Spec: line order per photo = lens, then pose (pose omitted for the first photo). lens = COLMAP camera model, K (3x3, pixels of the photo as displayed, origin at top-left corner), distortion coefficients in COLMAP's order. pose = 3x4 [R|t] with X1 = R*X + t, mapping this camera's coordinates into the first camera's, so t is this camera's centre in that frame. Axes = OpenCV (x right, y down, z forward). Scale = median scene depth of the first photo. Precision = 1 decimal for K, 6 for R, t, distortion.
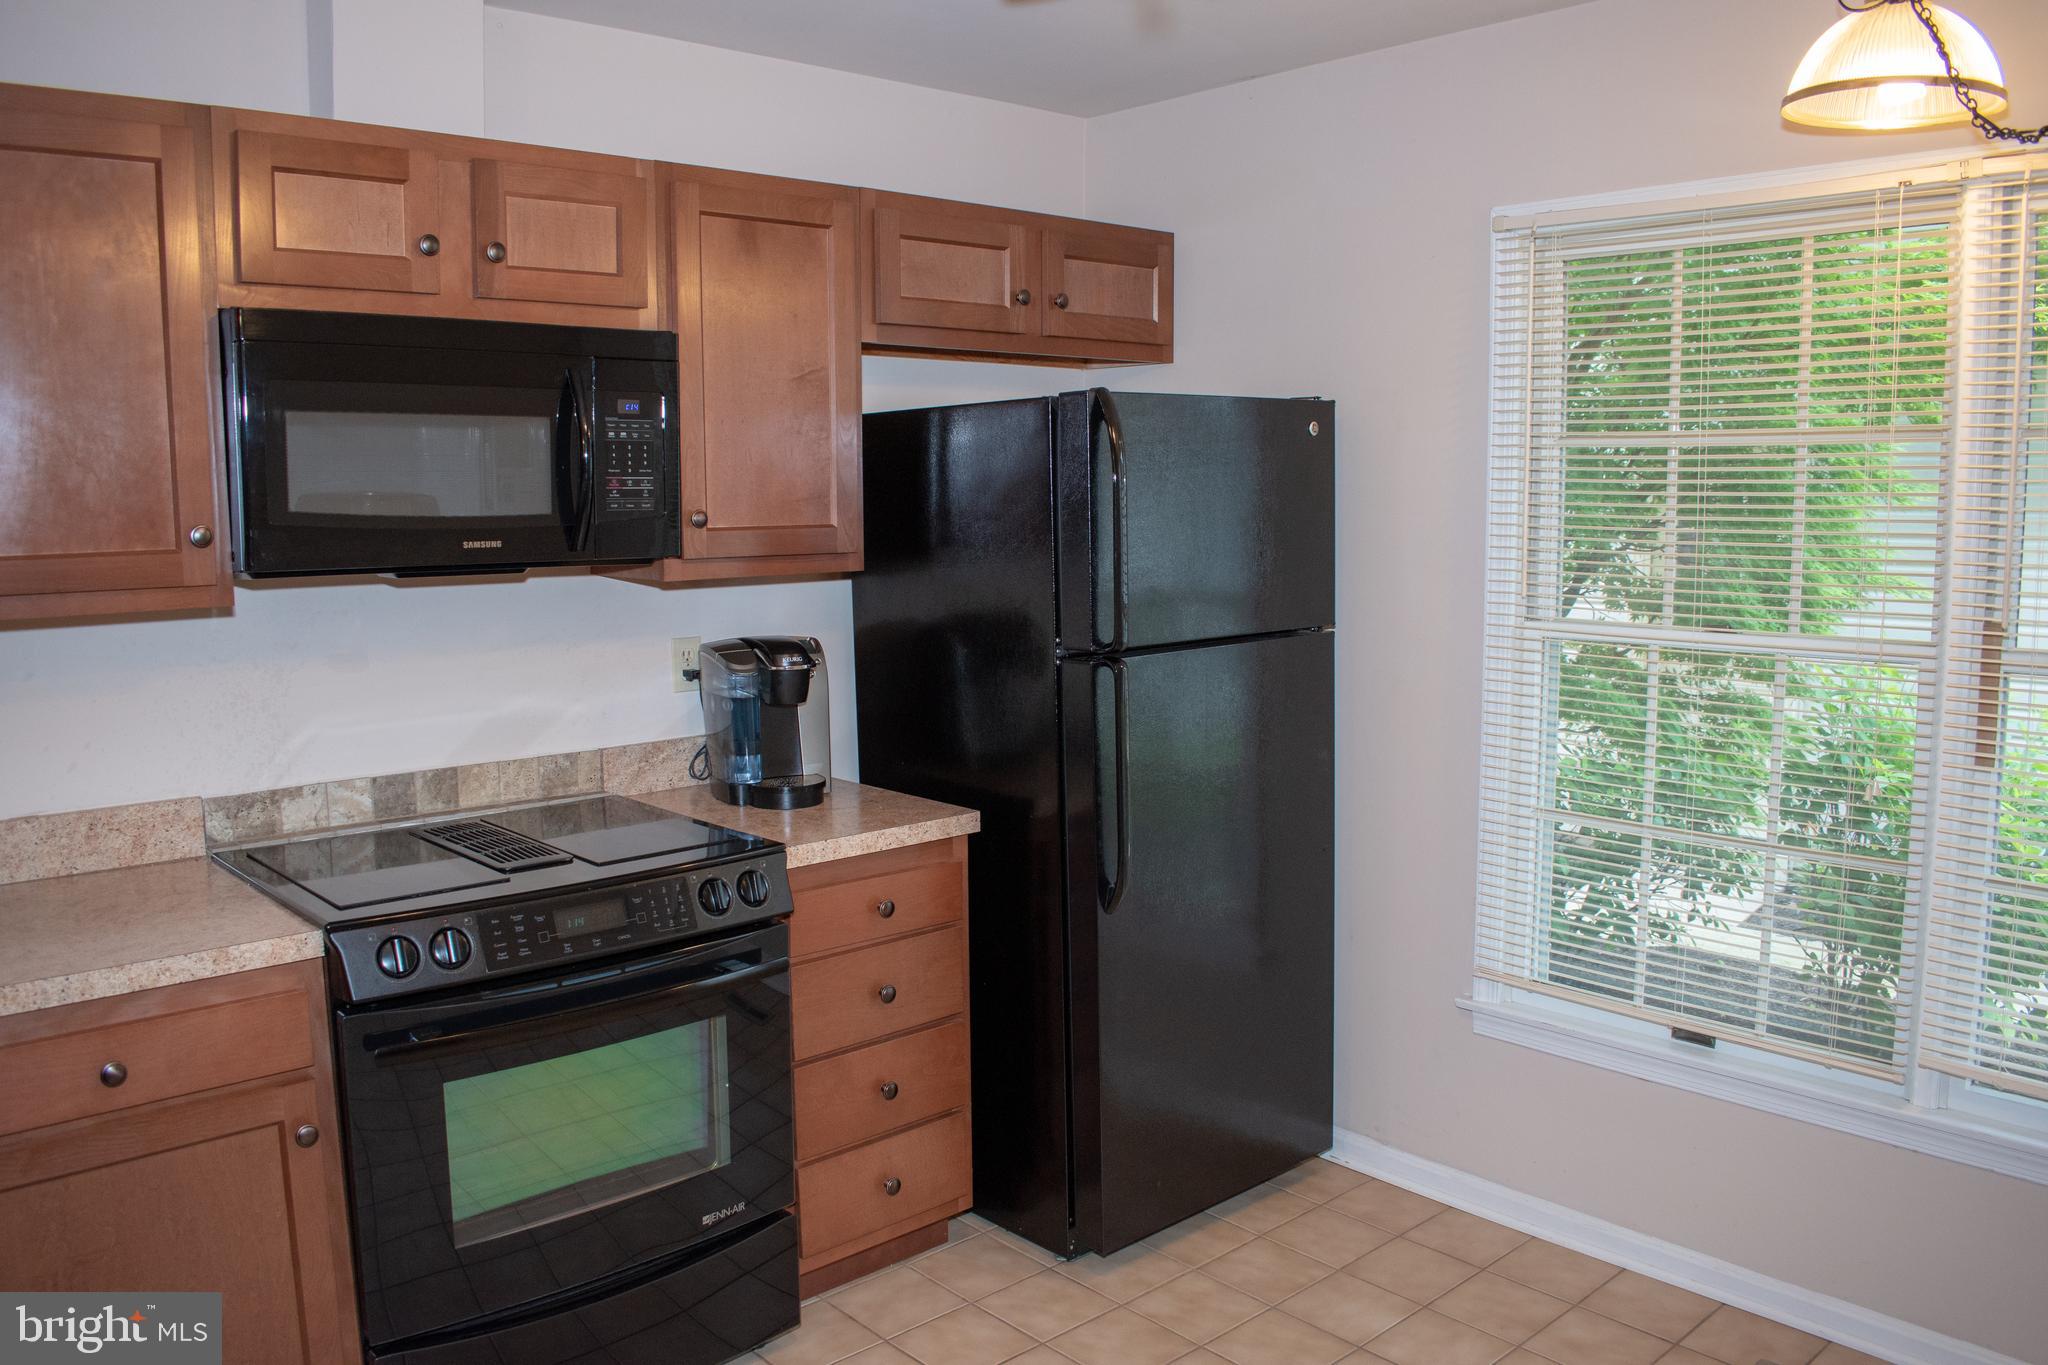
lens RADIAL K [[1621.7, 0, 1080.9], [0, 1621.7, 677.9], [0, 0, 1]] dist [-0.102125, 0.016654]
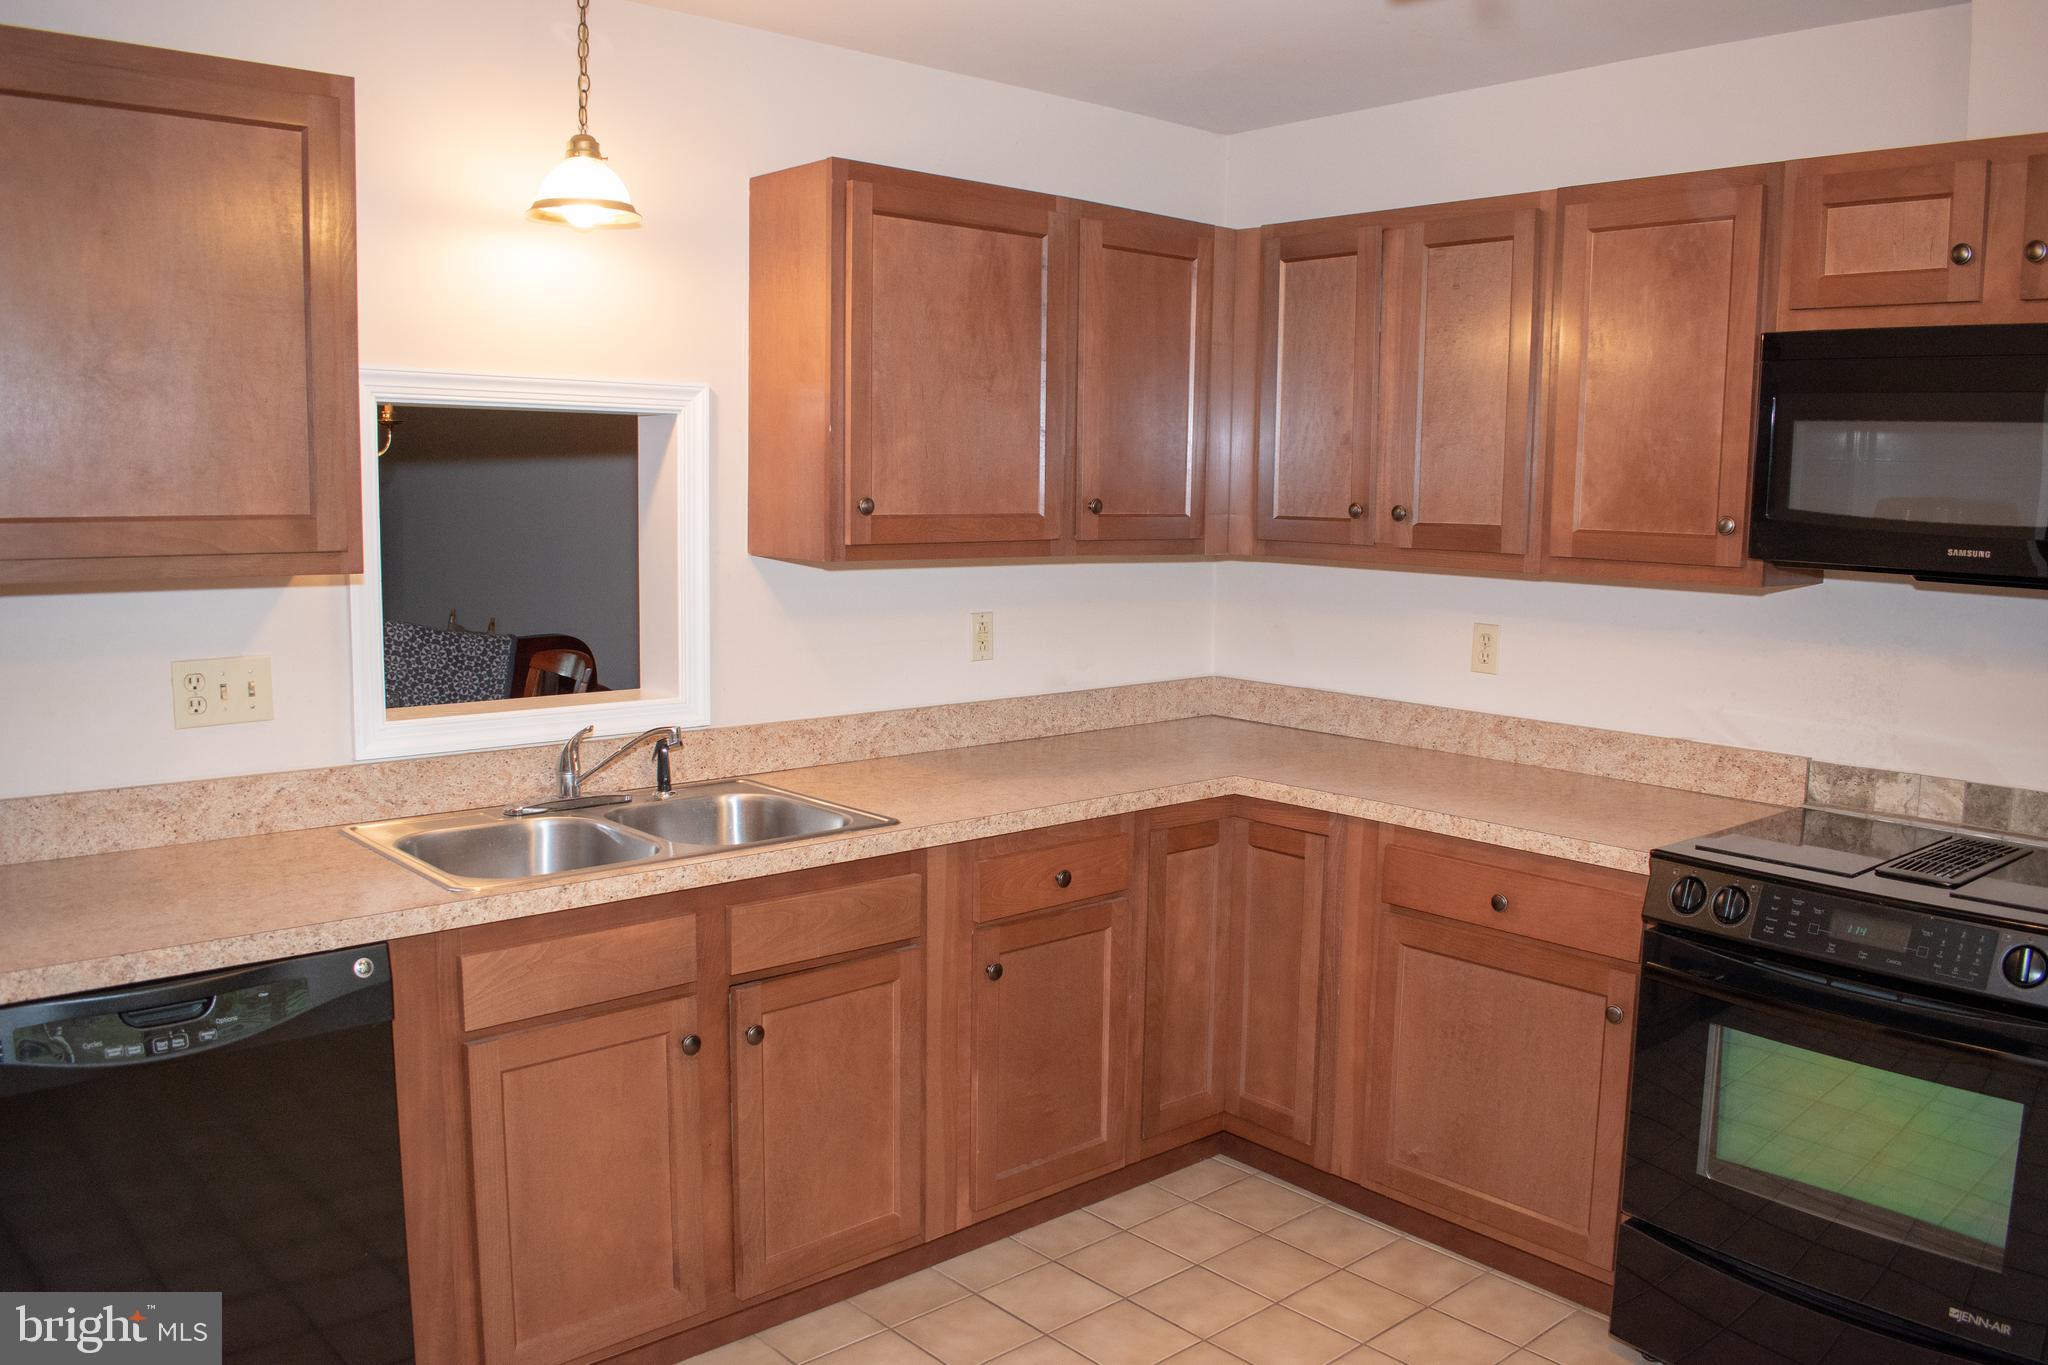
lens RADIAL K [[1621.7, 0, 1080.9], [0, 1621.7, 677.9], [0, 0, 1]] dist [-0.102125, 0.016654]
pose [[-0.007989, 0.120789, -0.992646, 0.657615], [-0.144648, 0.982098, 0.120670, -0.050289], [0.989451, 0.144548, 0.009625, 0.506277]]
